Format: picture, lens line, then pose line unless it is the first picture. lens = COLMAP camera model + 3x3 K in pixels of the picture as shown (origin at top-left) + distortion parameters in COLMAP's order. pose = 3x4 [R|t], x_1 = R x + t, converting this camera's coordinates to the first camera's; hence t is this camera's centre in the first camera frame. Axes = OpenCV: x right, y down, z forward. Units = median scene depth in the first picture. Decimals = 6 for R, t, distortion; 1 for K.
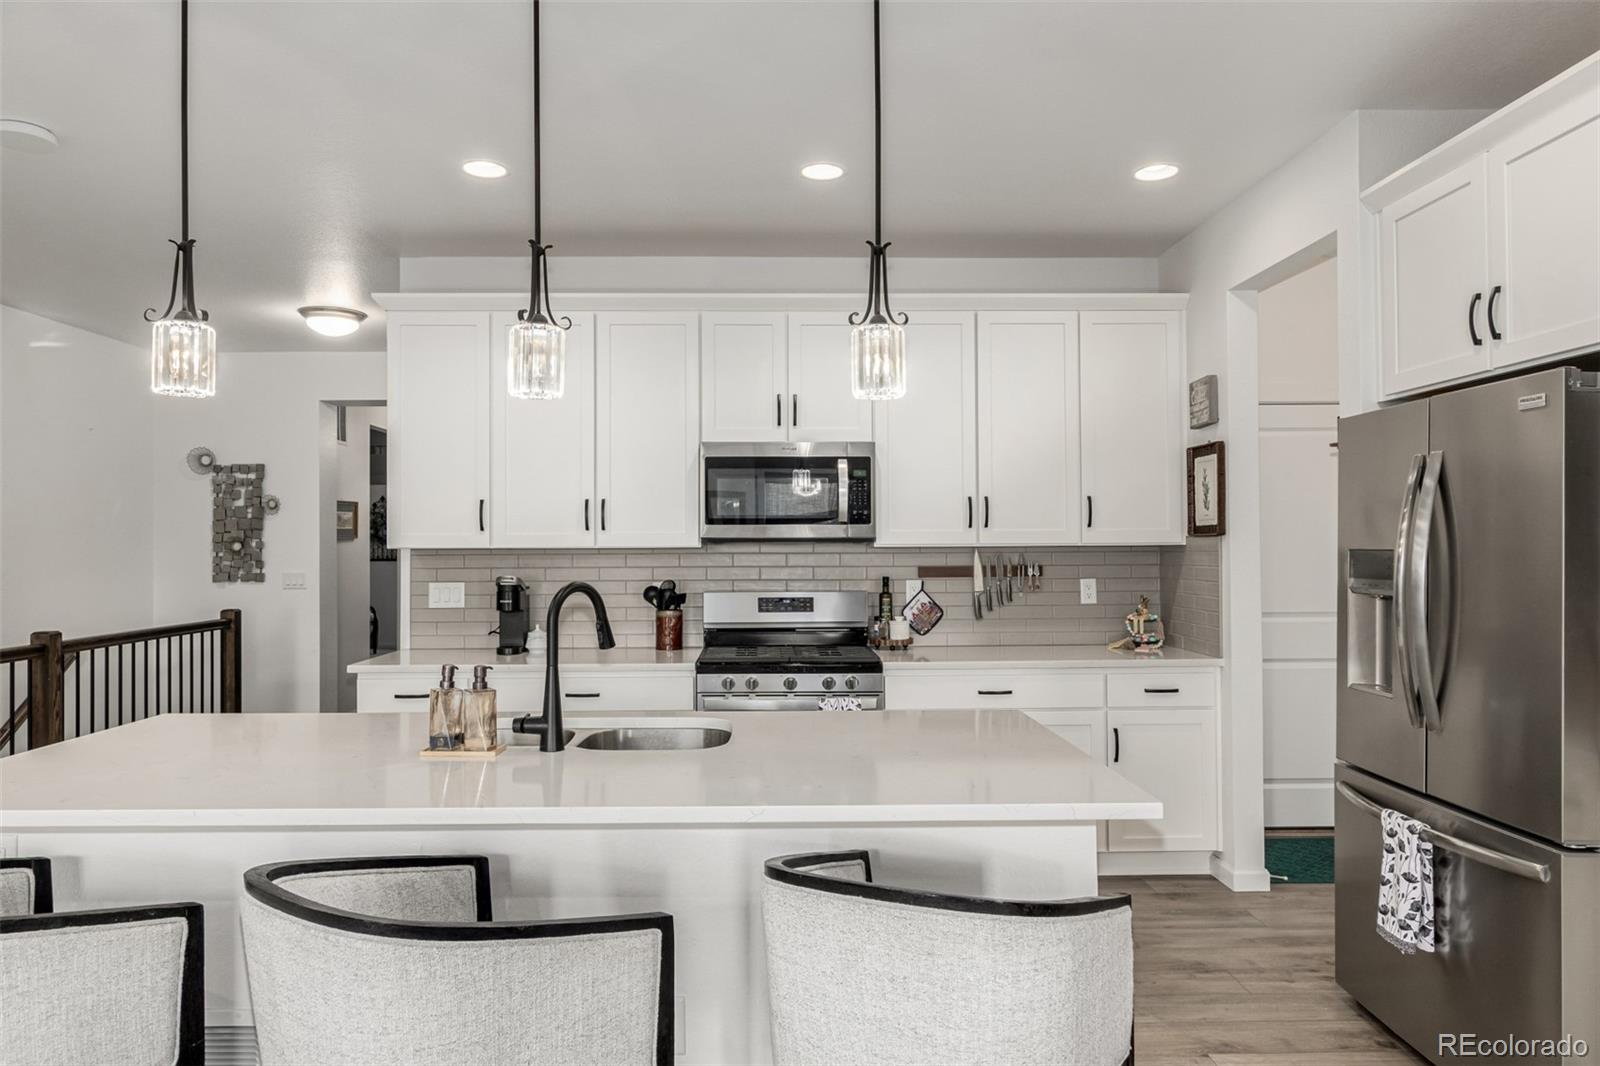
lens RADIAL K [[1016.6, 0, 789.6], [0, 1016.6, 535.9], [0, 0, 1]] dist [-0.008135, 0.002305]
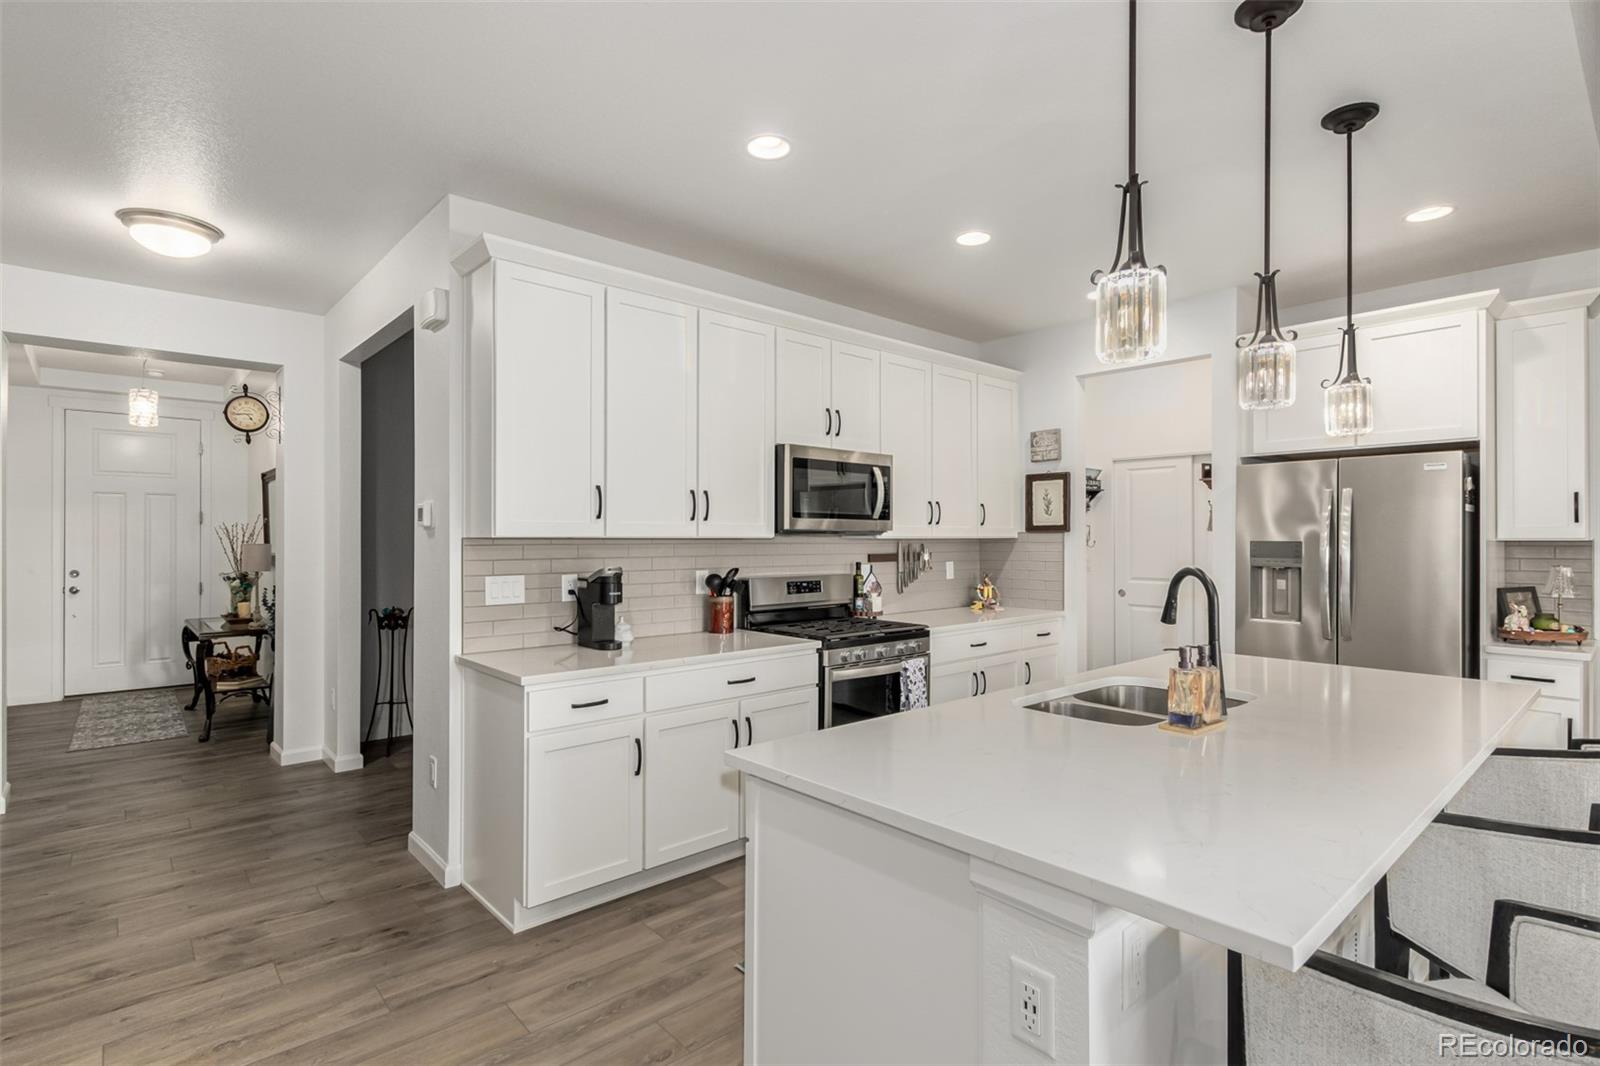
lens RADIAL K [[776.7, 0, 779.2], [0, 776.7, 537.4], [0, 0, 1]] dist [0.004082, 0.001501]
pose [[0.765952, 0.006260, 0.642867, -0.608852], [-0.011677, 0.999923, 0.004175, 0.006850], [-0.642791, -0.010704, 0.765967, 0.333537]]
